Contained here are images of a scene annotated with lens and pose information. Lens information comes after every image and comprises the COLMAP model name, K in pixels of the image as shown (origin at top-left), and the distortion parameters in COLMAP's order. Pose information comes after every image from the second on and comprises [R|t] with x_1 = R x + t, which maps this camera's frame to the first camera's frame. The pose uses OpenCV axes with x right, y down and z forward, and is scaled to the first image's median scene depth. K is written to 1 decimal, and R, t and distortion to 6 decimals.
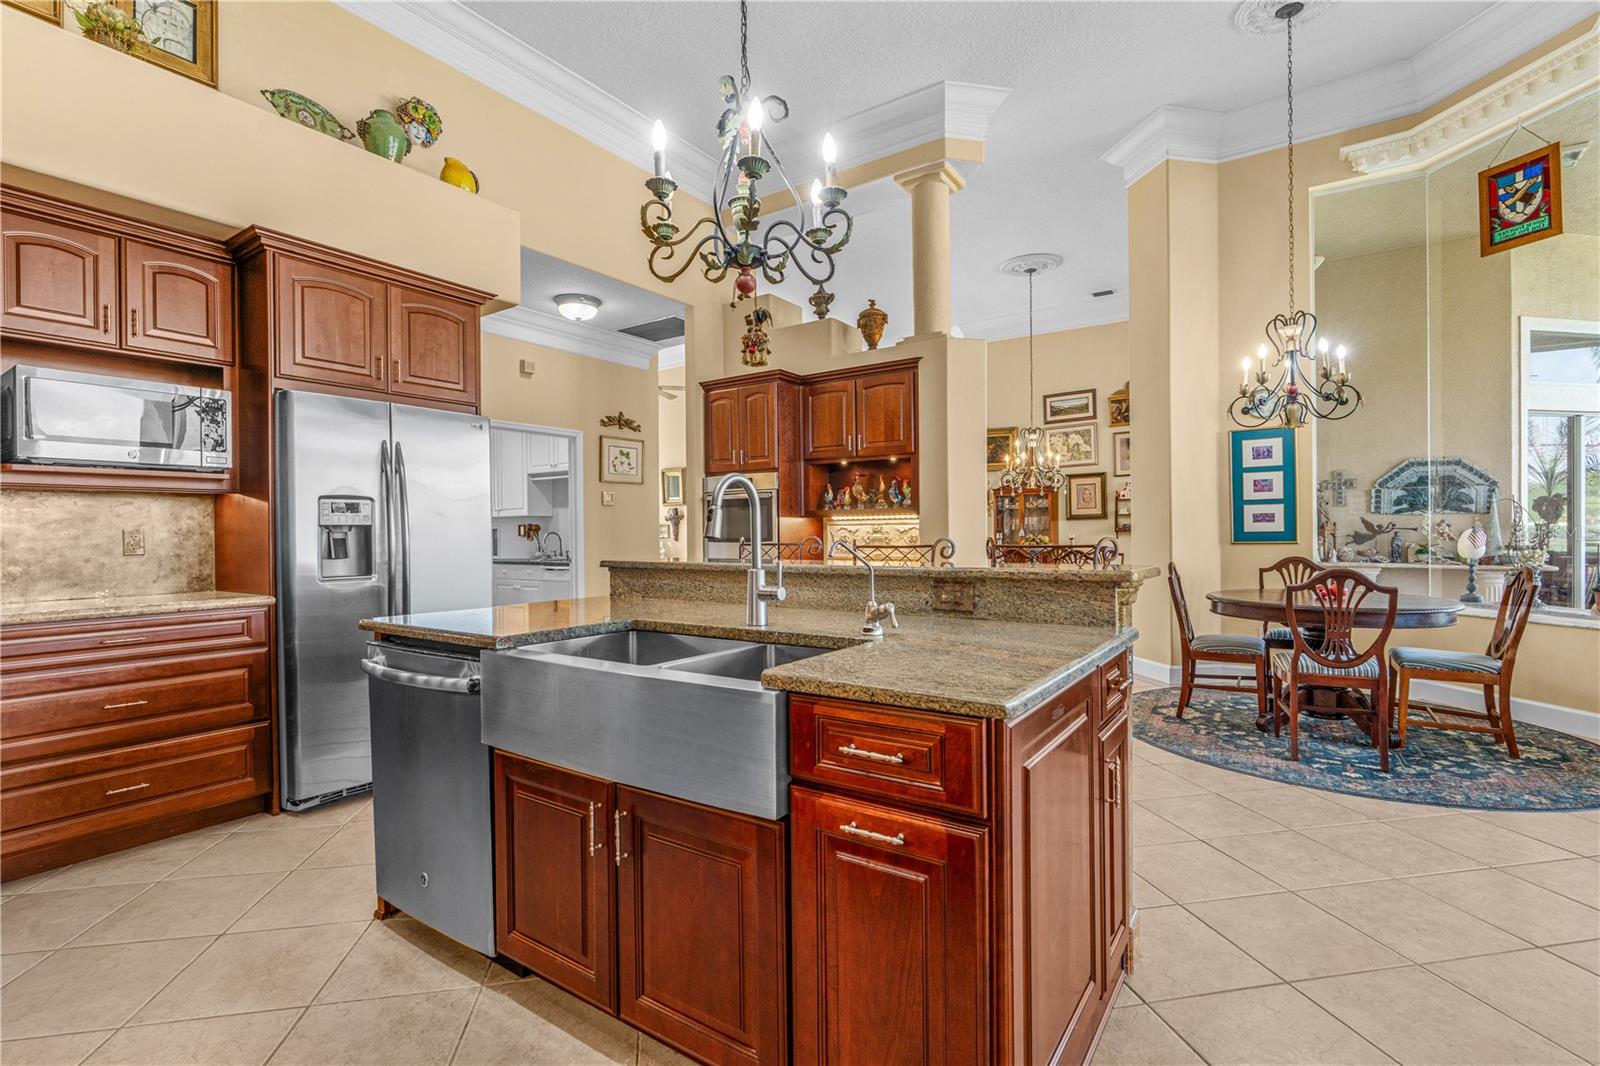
lens RADIAL K [[751.9, 0, 800.0], [0, 751.9, 533.0], [0, 0, 1]] dist [0.001682, 0.000493]
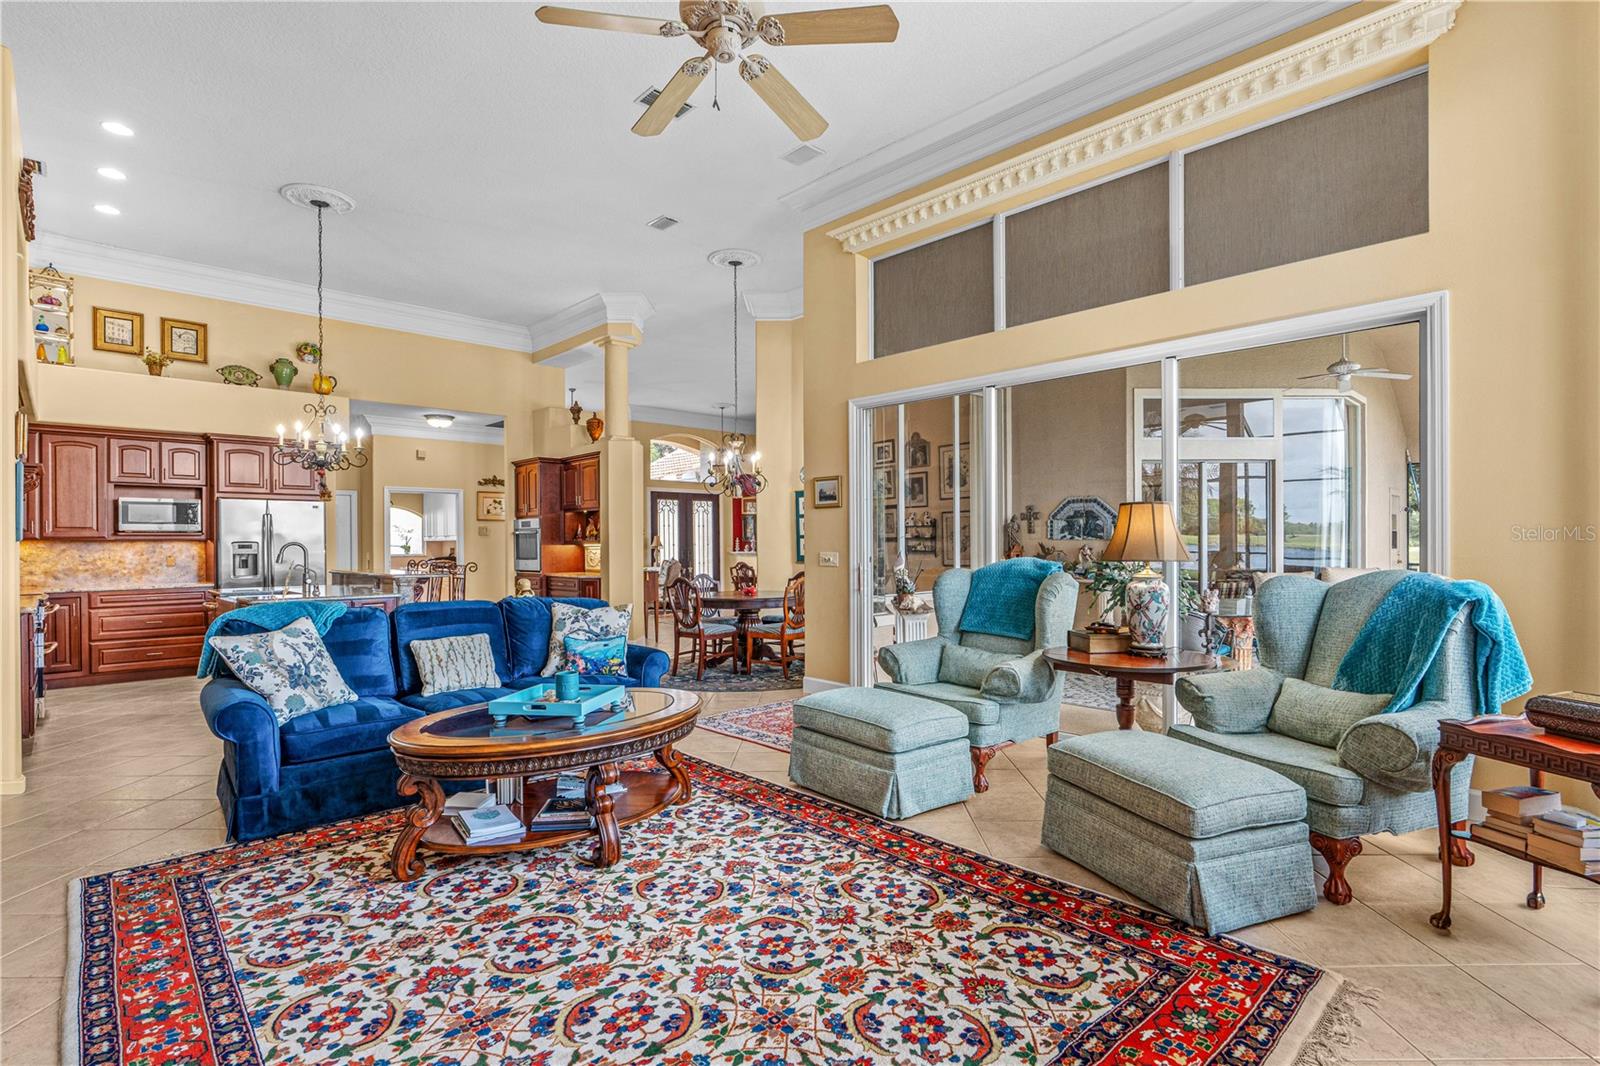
lens RADIAL K [[794.1, 0, 824.3], [0, 794.1, 543.8], [0, 0, 1]] dist [-0.003051, -0.000254]
pose [[0.978374, 0.003748, -0.206808, 1.602051], [-0.002708, 0.999982, 0.005312, -0.057426], [0.206824, -0.004637, 0.978367, -0.999500]]
